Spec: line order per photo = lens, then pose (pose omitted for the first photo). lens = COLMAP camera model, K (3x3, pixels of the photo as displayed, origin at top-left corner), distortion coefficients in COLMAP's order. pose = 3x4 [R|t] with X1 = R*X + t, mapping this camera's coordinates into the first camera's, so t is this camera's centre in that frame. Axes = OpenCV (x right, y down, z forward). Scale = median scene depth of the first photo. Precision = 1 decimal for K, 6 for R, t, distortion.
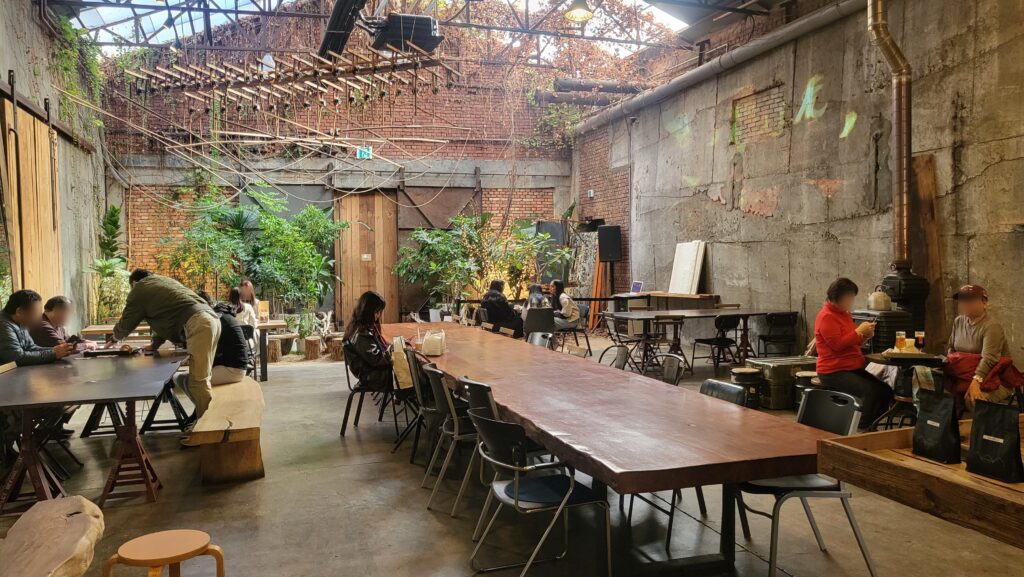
lens RADIAL K [[798.2, 0, 501.8], [0, 798.2, 283.8], [0, 0, 1]] dist [-0.029242, 0.070580]
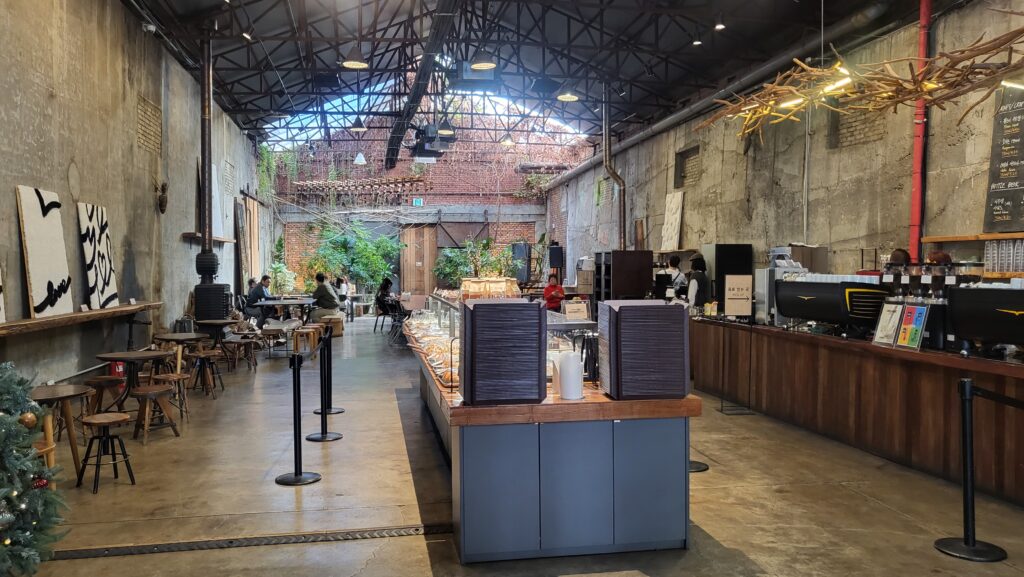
lens RADIAL K [[798.2, 0, 507.5], [0, 798.2, 284.2], [0, 0, 1]] dist [-0.029242, 0.070580]
pose [[0.990973, 0.009936, -0.133696, 0.273654], [-0.011041, 0.999911, -0.007530, 0.022580], [0.133609, 0.008938, 0.990994, -0.728142]]
